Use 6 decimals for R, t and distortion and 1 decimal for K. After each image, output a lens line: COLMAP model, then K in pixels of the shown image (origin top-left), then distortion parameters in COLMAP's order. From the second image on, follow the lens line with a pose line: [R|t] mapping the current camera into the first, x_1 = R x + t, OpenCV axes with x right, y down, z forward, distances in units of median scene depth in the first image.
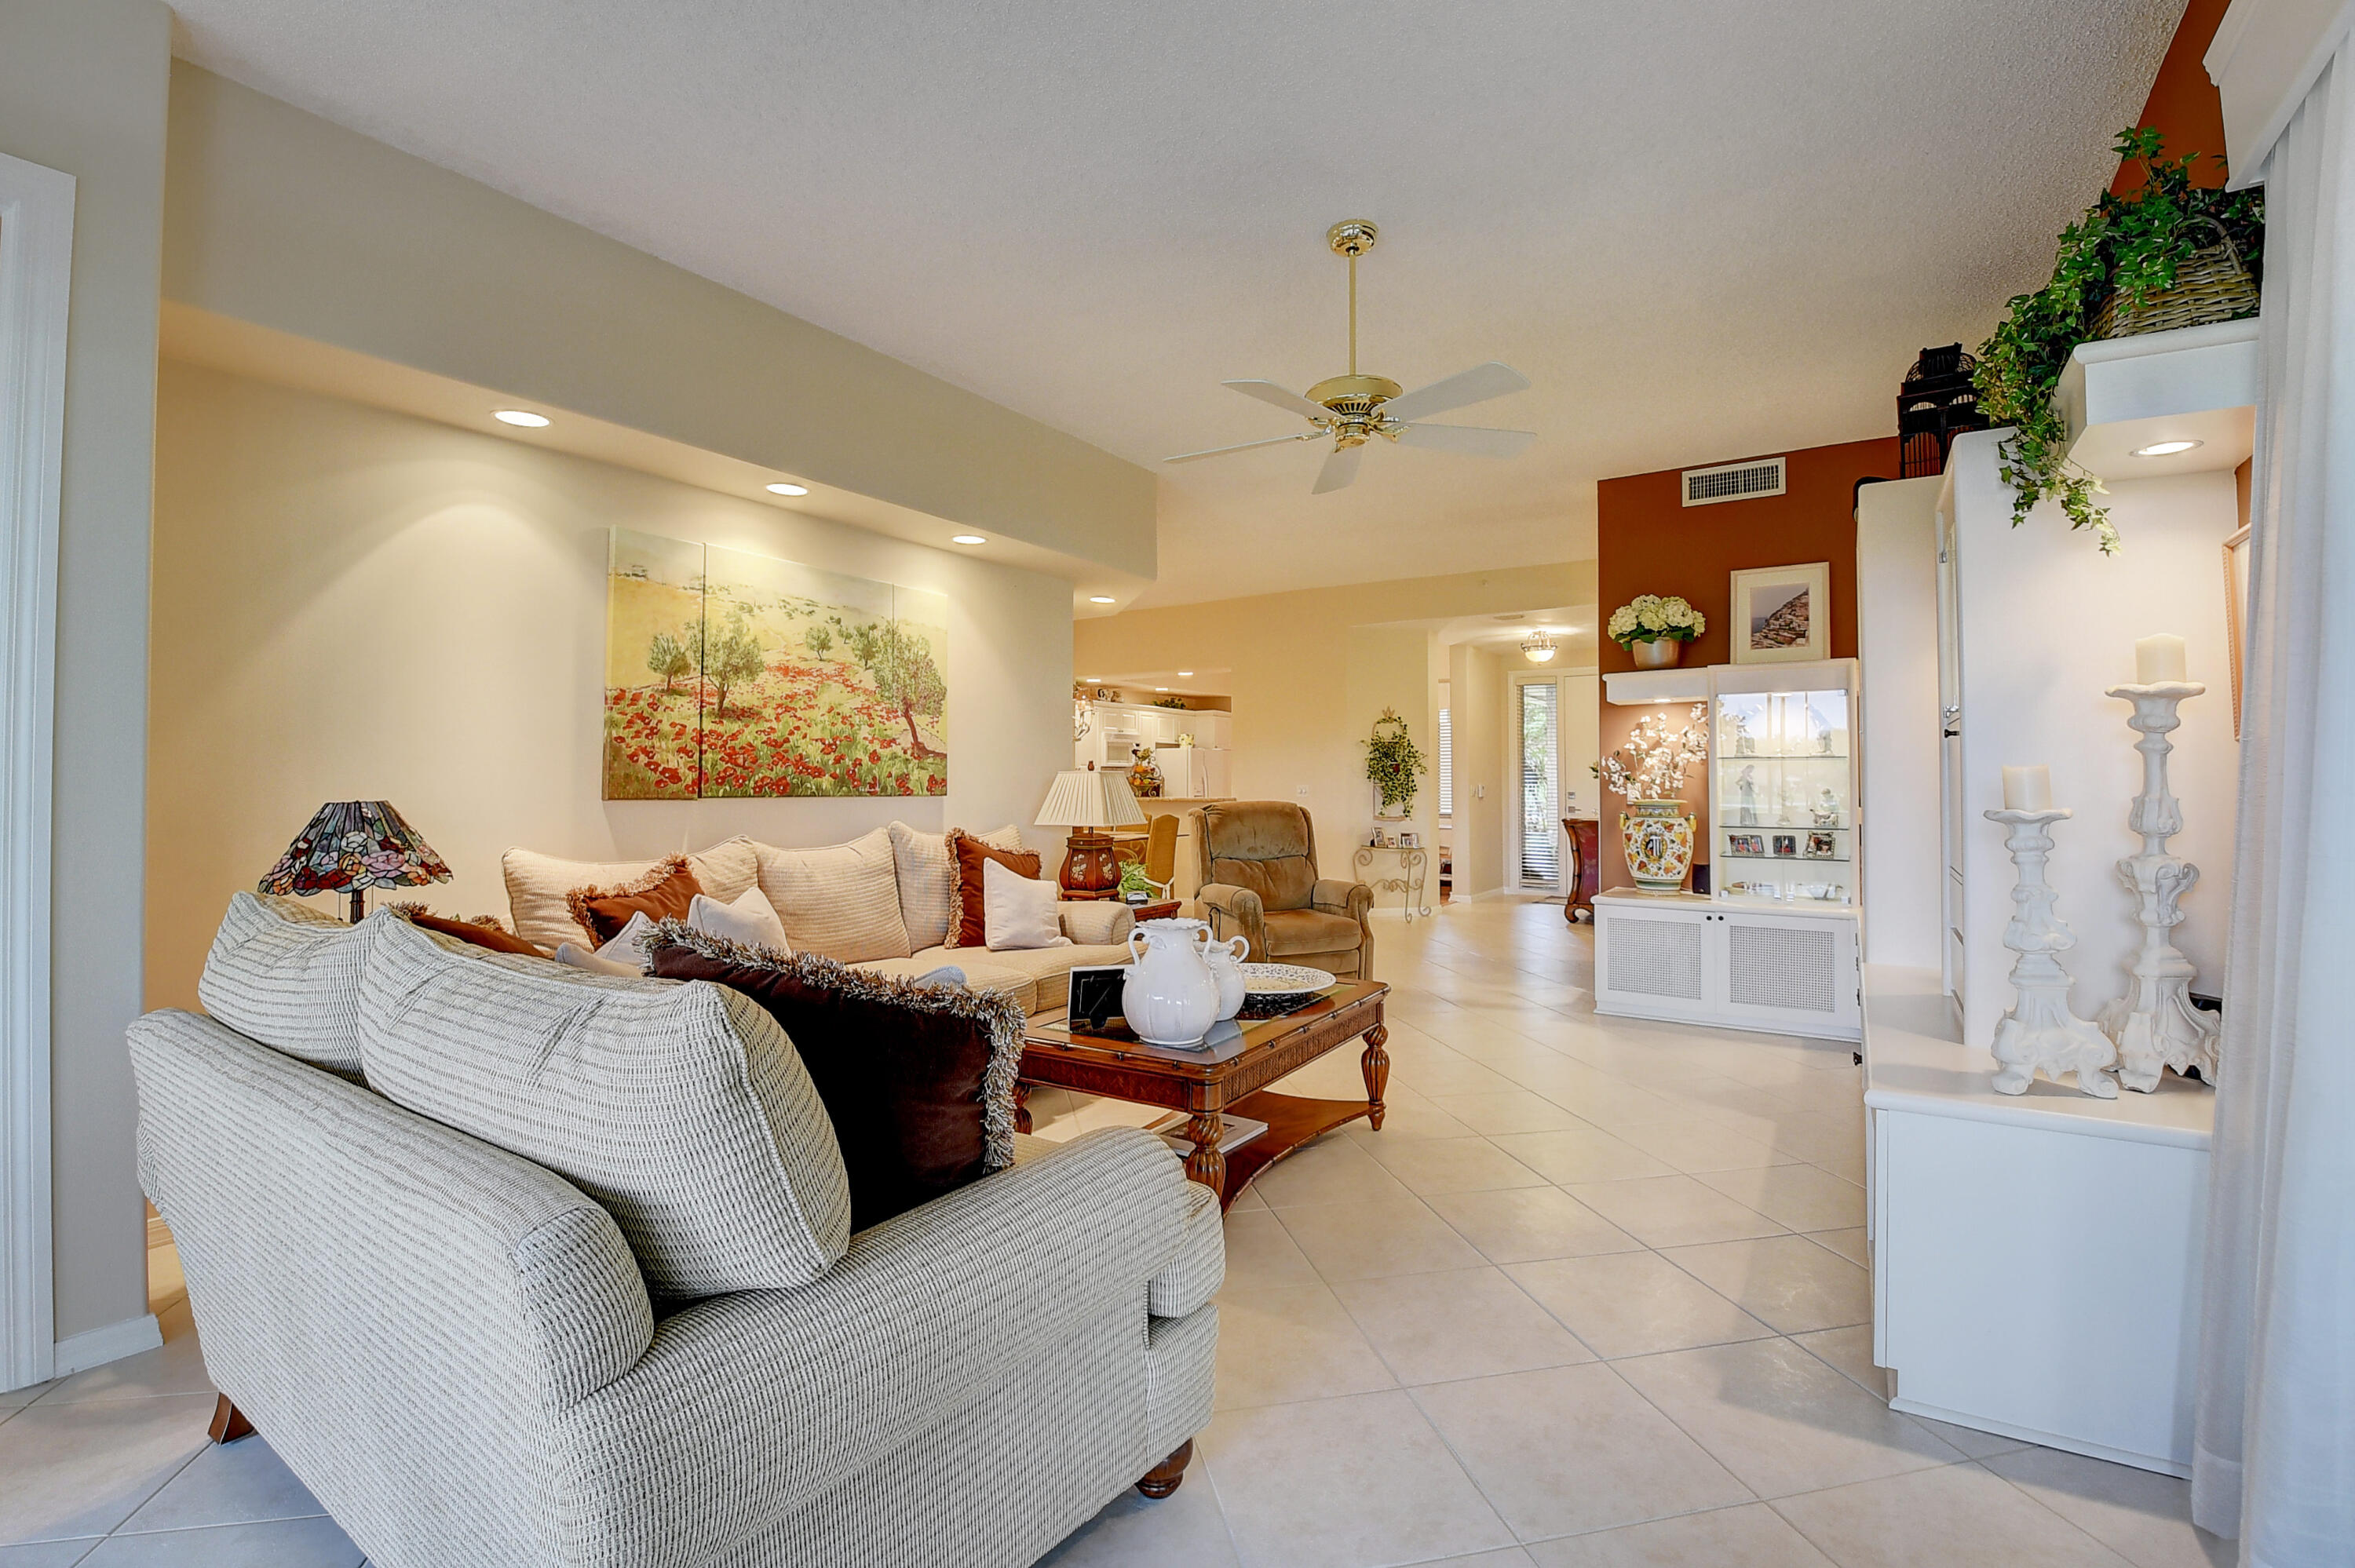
lens RADIAL K [[1027.5, 0, 1157.9], [0, 1027.5, 778.7], [0, 0, 1]] dist [0.000589, -0.015690]
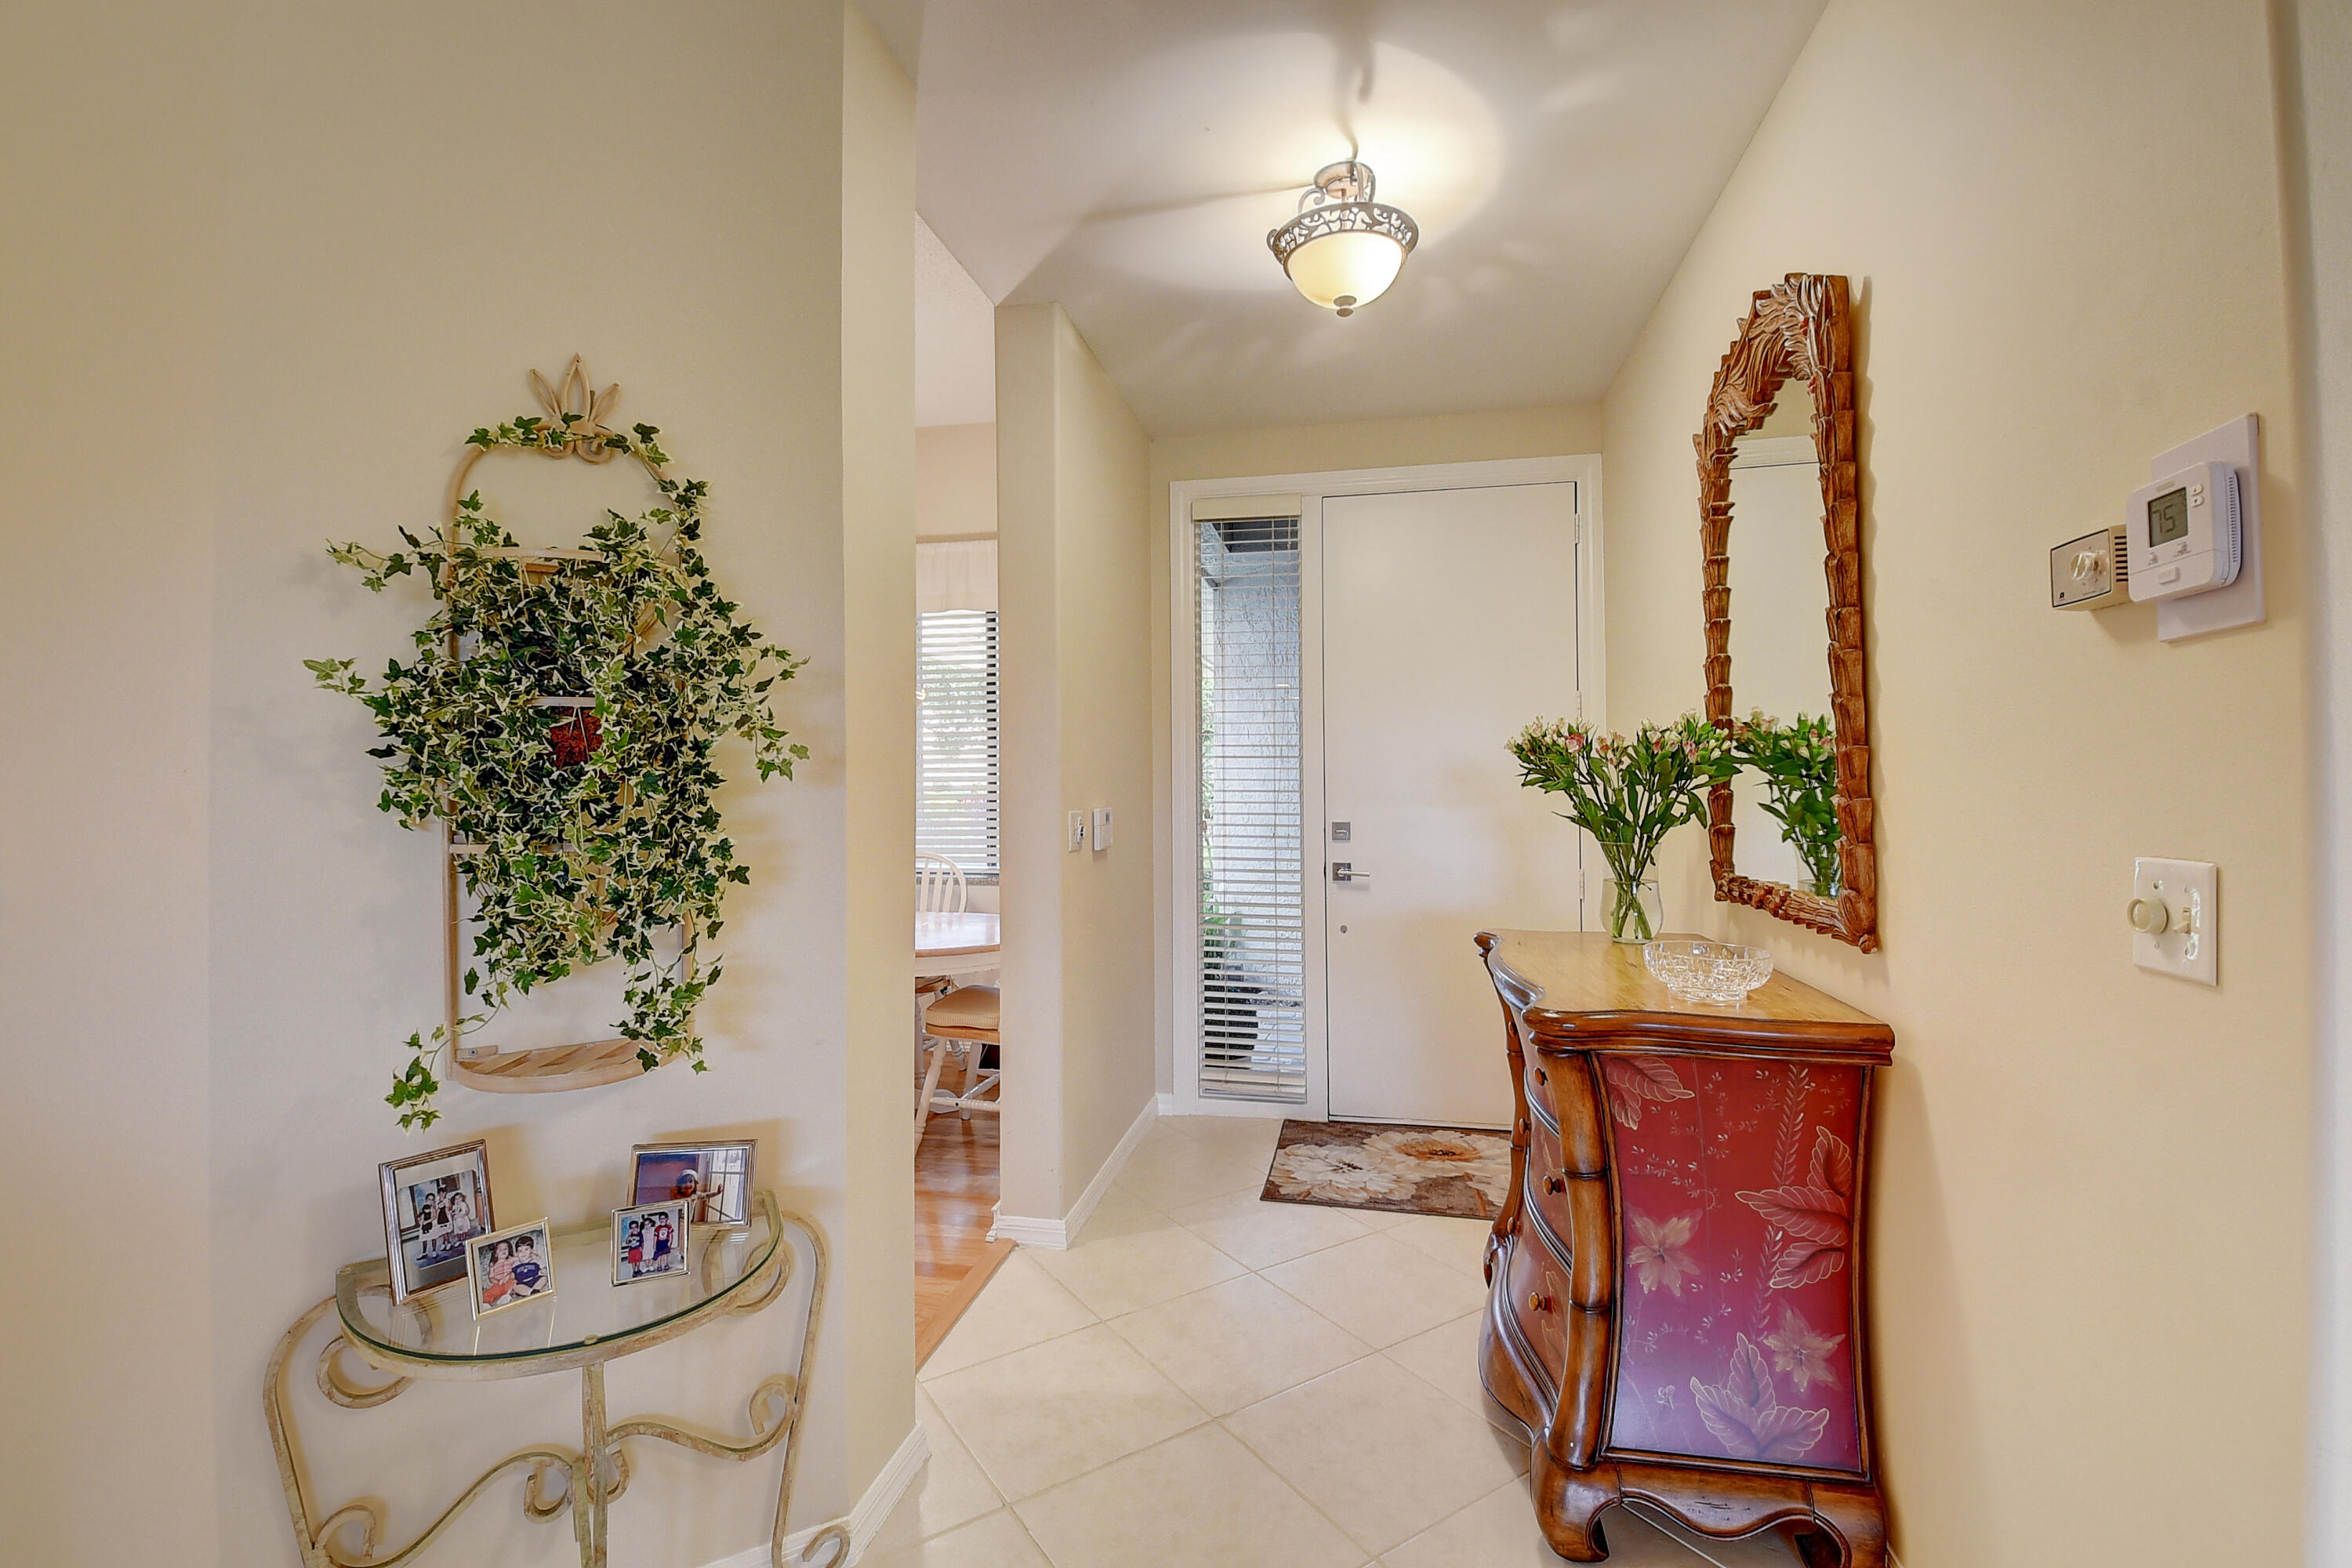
lens RADIAL K [[1026.4, 0, 1177.5], [0, 1026.4, 778.7], [0, 0, 1]] dist [0.000589, -0.015690]
pose [[0.920751, -0.002520, 0.390142, 0.493234], [0.002074, 0.999997, 0.001564, -0.007476], [-0.390145, -0.000631, 0.920753, 1.611539]]
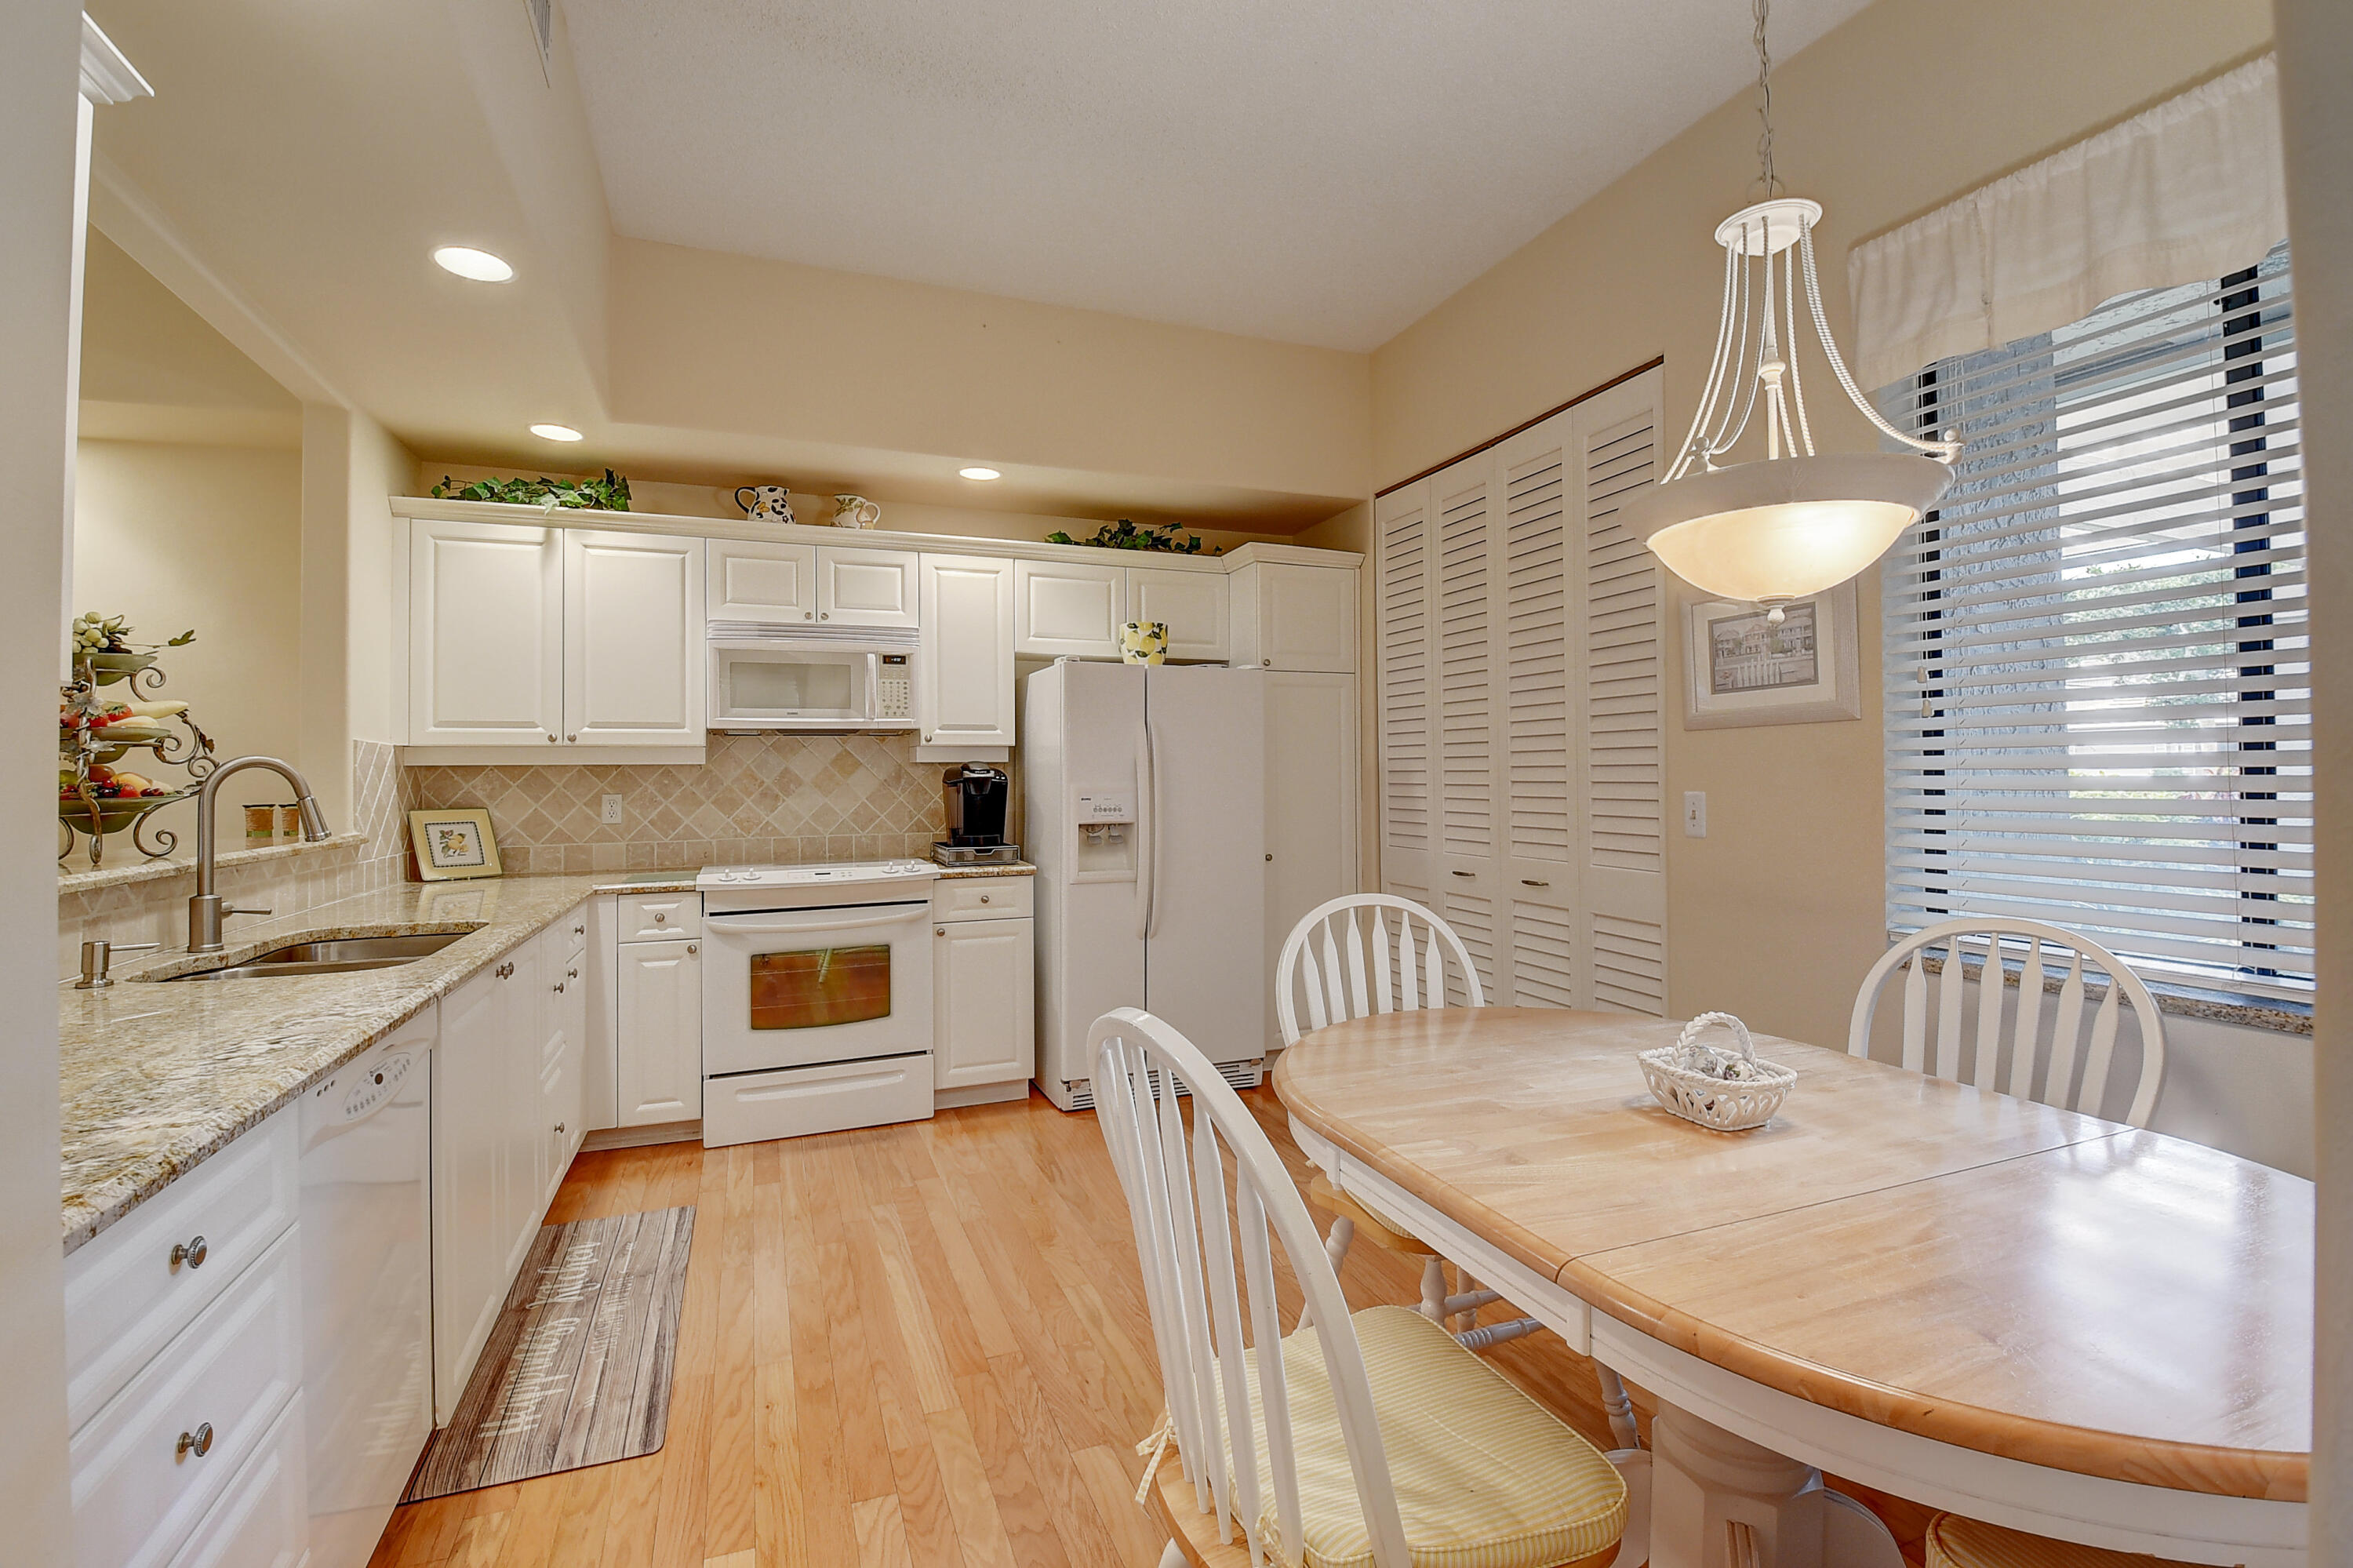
lens RADIAL K [[1026.8, 0, 1166.7], [0, 1026.8, 755.5], [0, 0, 1]] dist [0.000589, -0.015690]
pose [[0.825020, -0.015855, -0.564881, 0.614080], [0.013101, 0.999874, -0.008931, 0.006191], [0.564951, -0.000032, 0.825124, 2.158833]]
